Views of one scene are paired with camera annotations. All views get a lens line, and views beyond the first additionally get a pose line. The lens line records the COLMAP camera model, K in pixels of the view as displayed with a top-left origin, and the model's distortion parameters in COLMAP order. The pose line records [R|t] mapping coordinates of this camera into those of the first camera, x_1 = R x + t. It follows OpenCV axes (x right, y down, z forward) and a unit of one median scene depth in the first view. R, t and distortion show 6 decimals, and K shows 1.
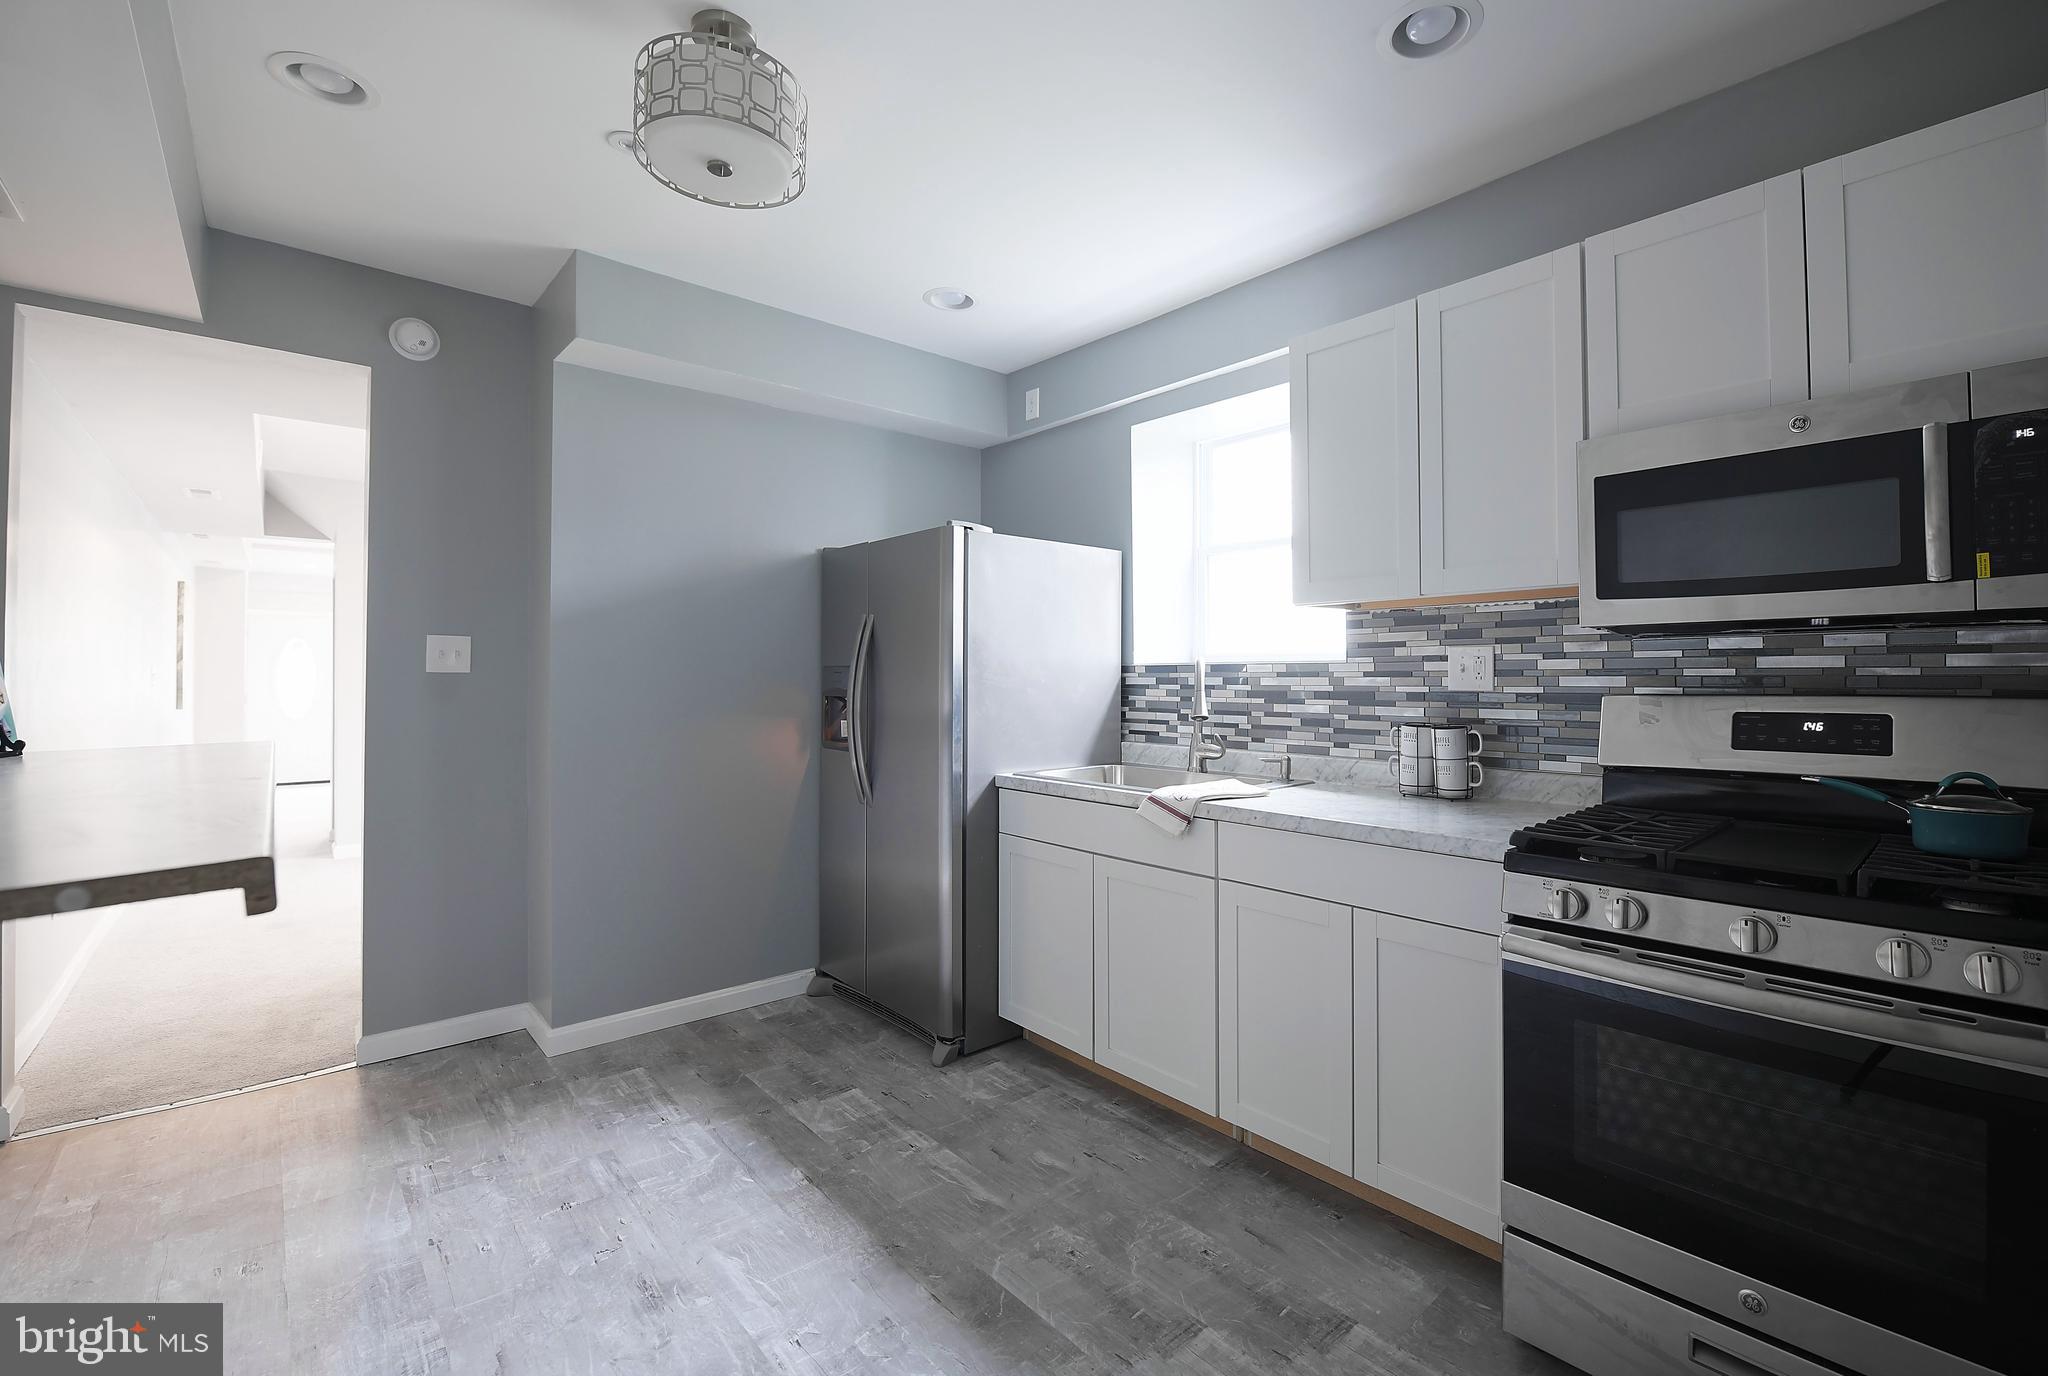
lens RADIAL K [[860.3, 0, 1037.9], [0, 860.3, 659.3], [0, 0, 1]] dist [-0.021729, -0.000062]
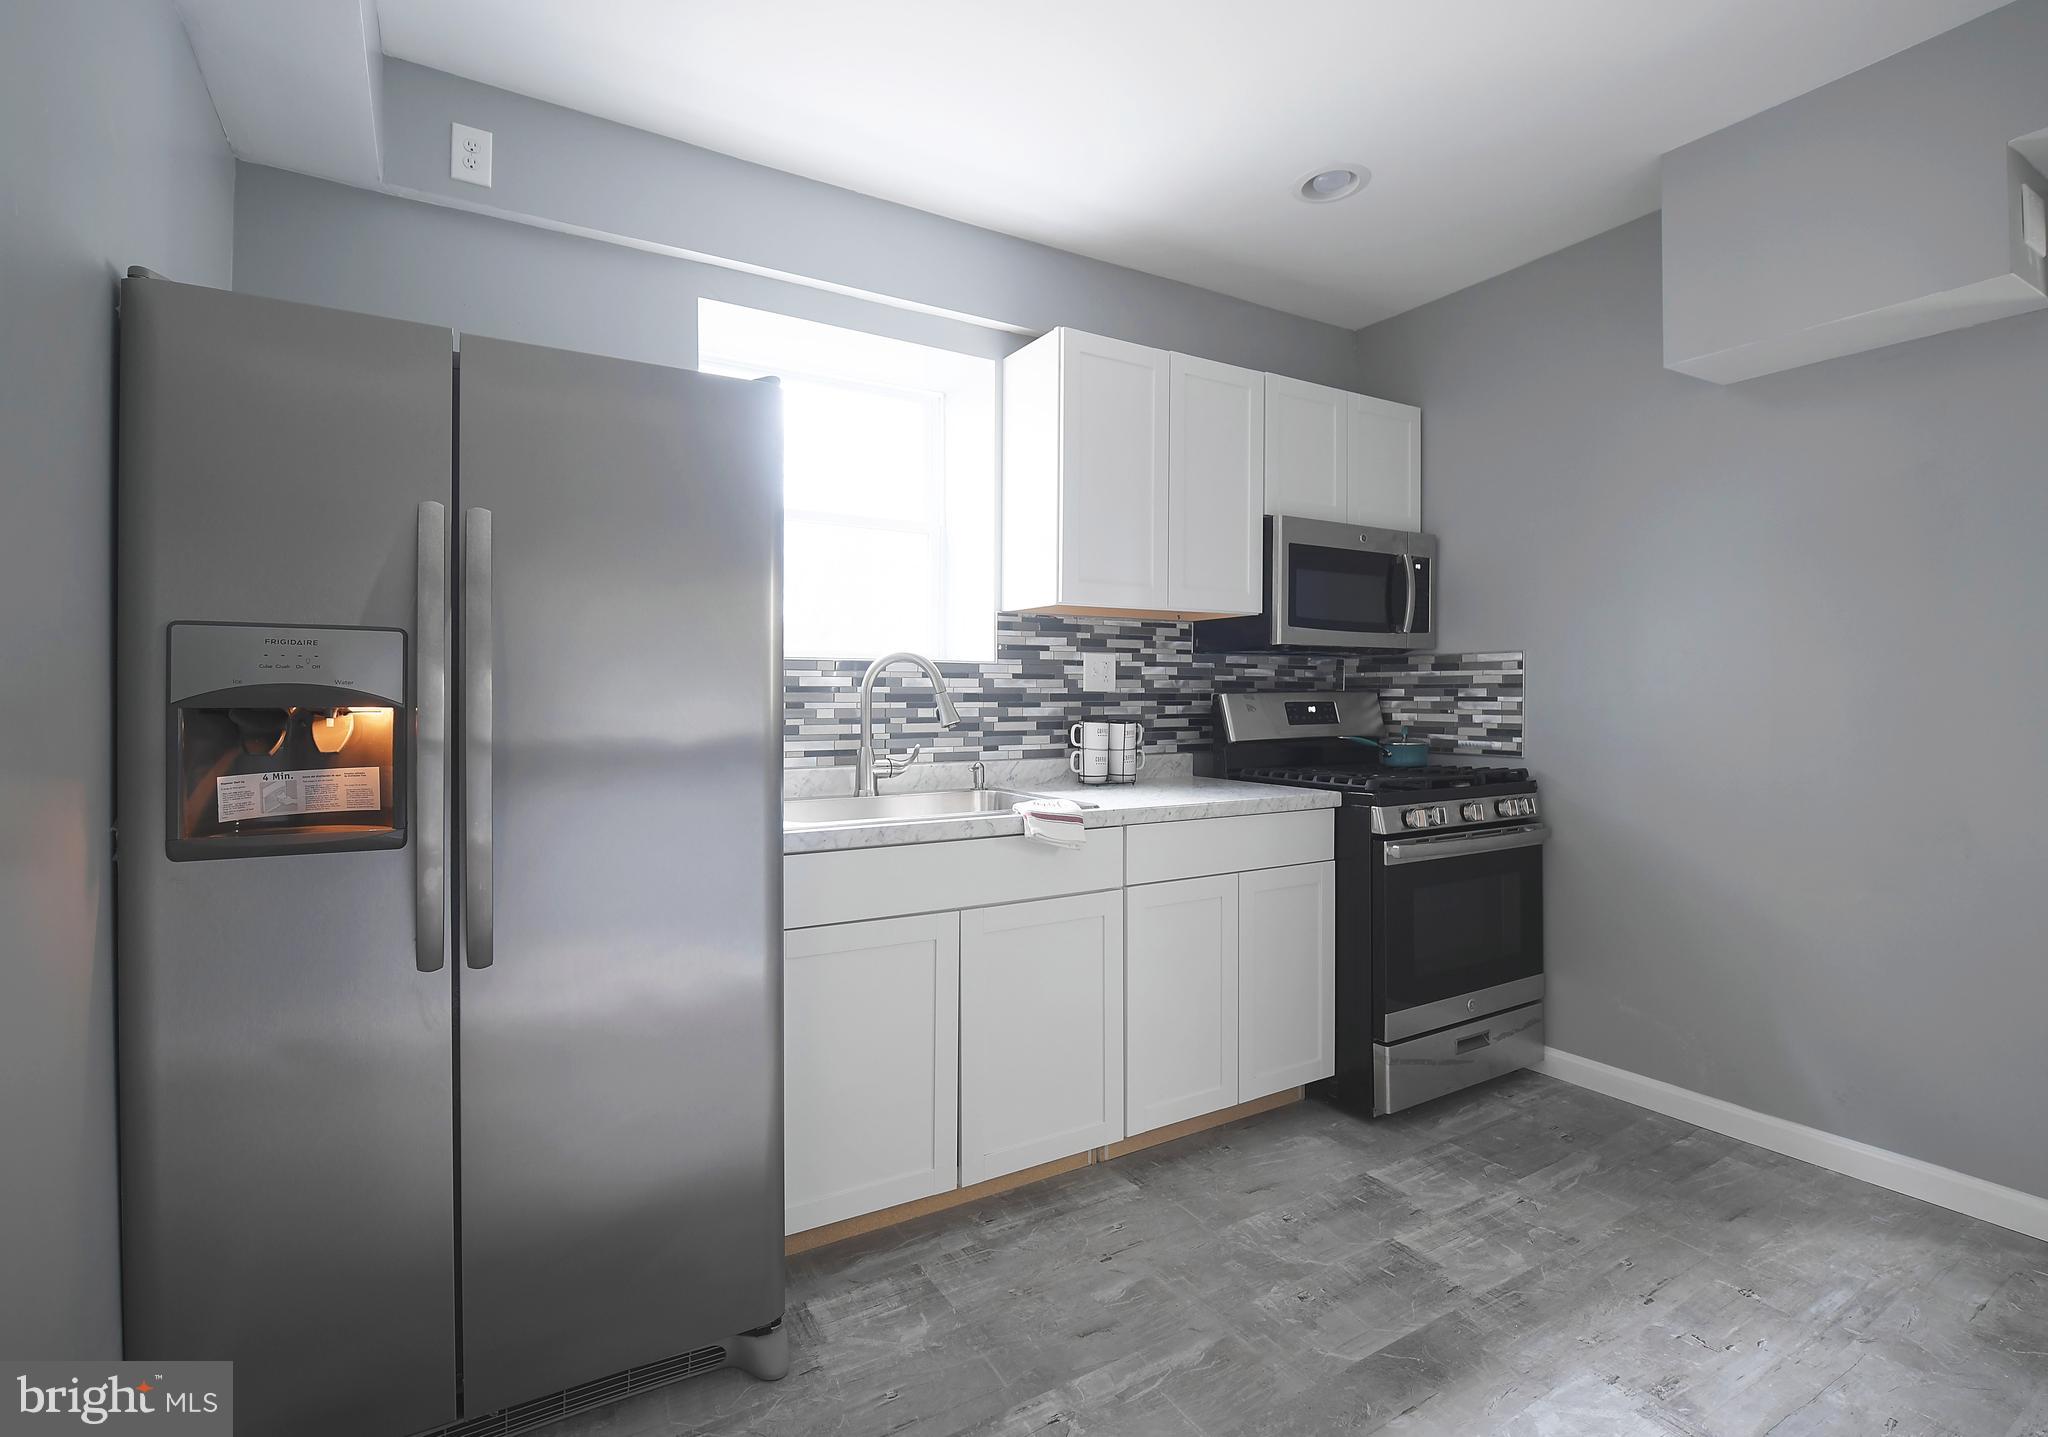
lens RADIAL K [[948.8, 0, 981.5], [0, 948.8, 700.5], [0, 0, 1]] dist [-0.013597, -0.001411]
pose [[0.206241, -0.001994, 0.978499, -0.777578], [-0.019899, 0.999783, 0.006232, 0.043196], [-0.978299, -0.020756, 0.206156, 0.870995]]
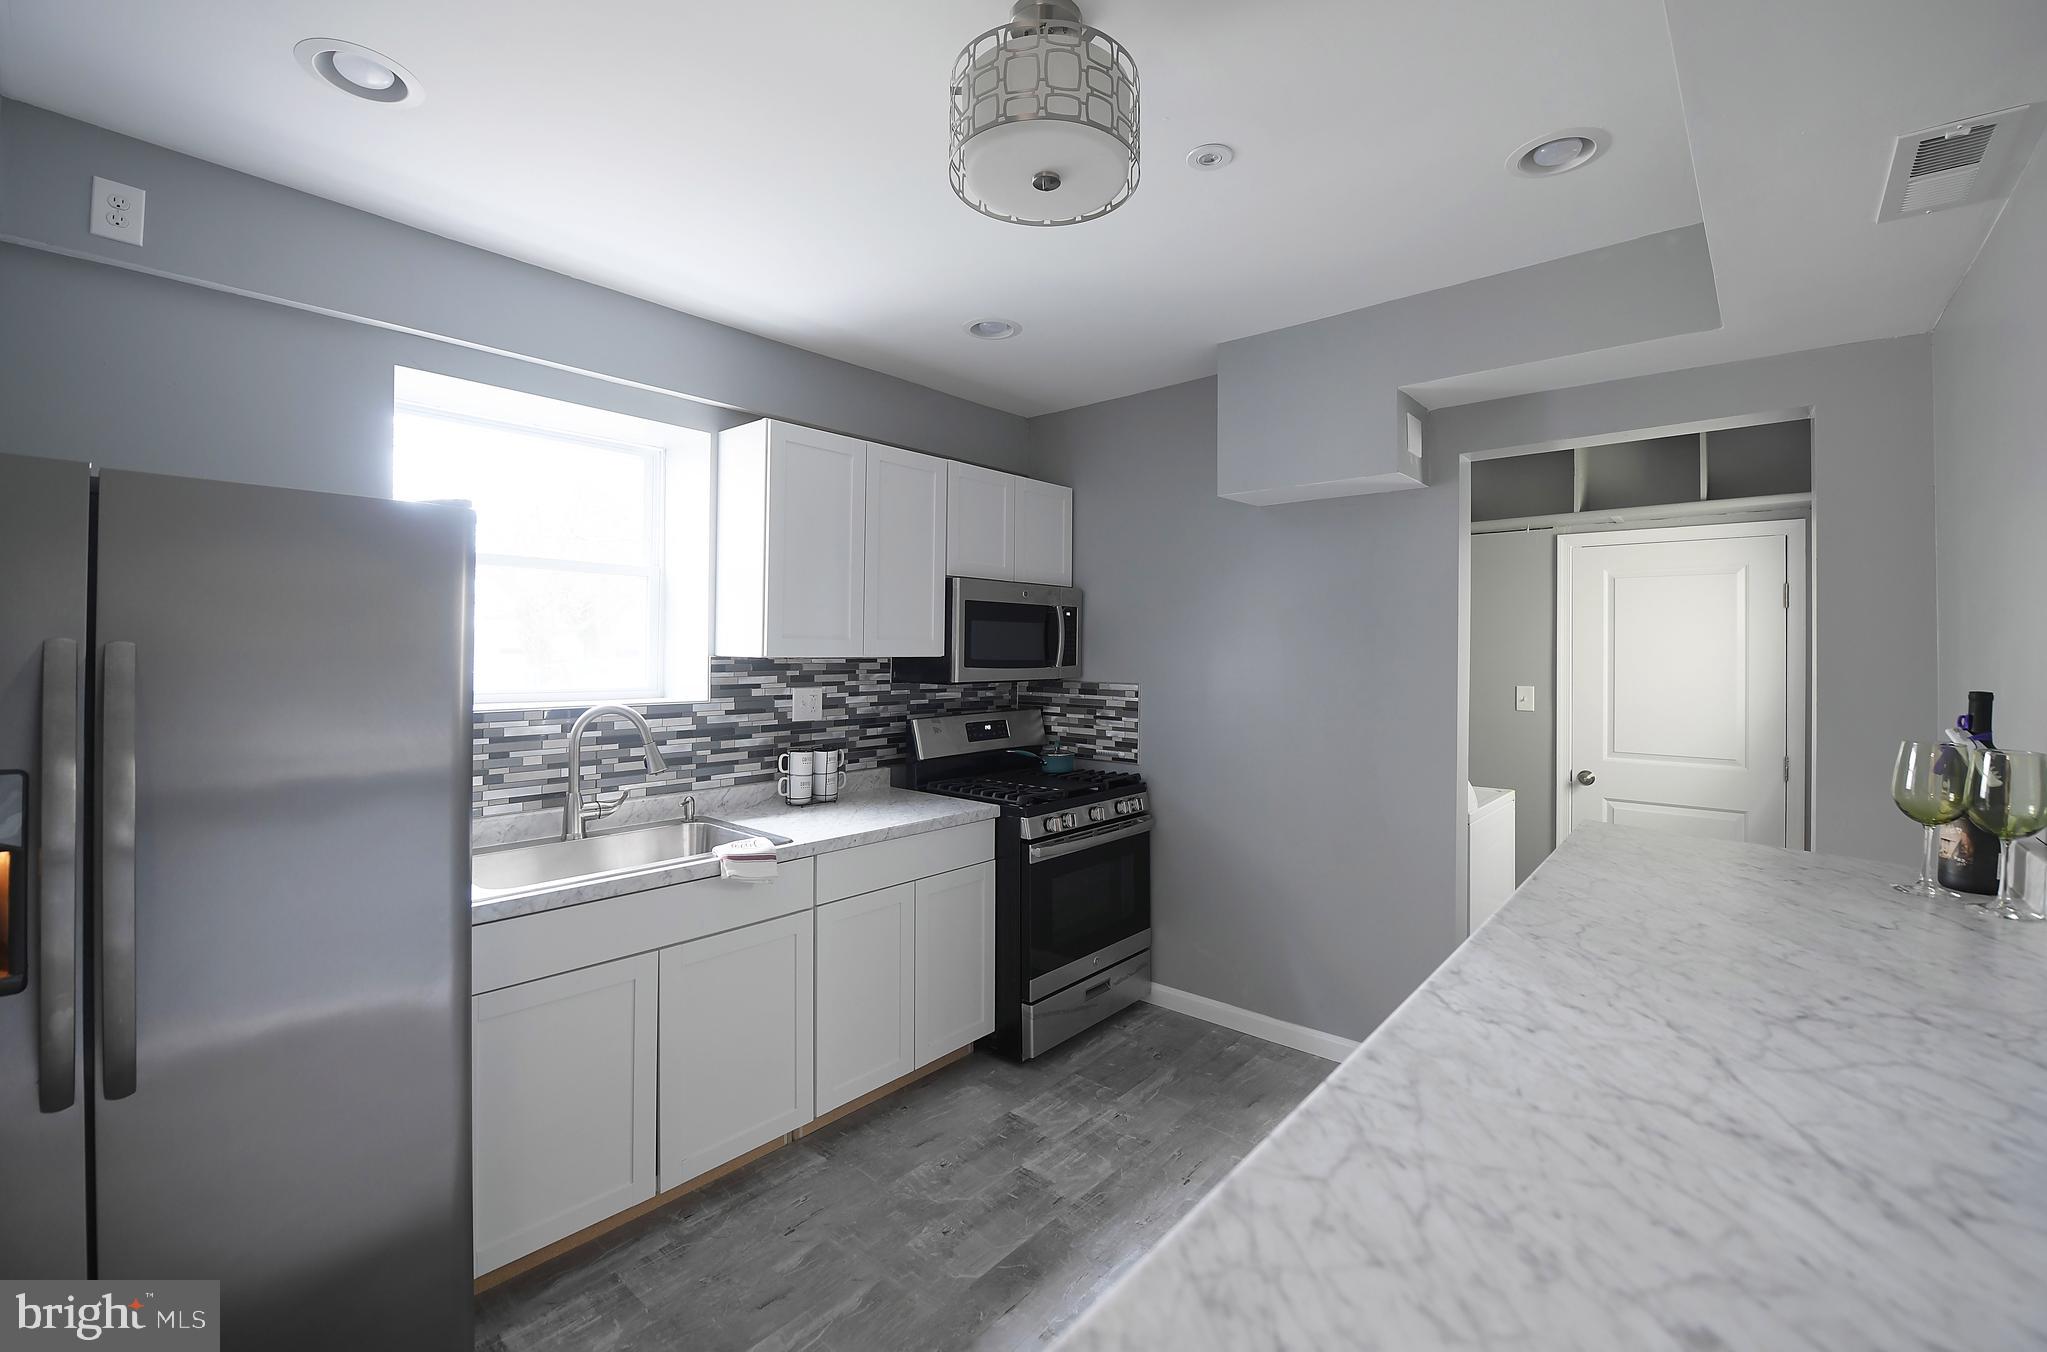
lens RADIAL K [[859.4, 0, 1055.8], [0, 859.4, 644.4], [0, 0, 1]] dist [-0.008687, -0.006660]
pose [[-0.146608, 0.008014, 0.989162, -0.876531], [-0.024491, 0.999631, -0.011729, -0.076062], [-0.988892, -0.025945, -0.146357, 0.795497]]
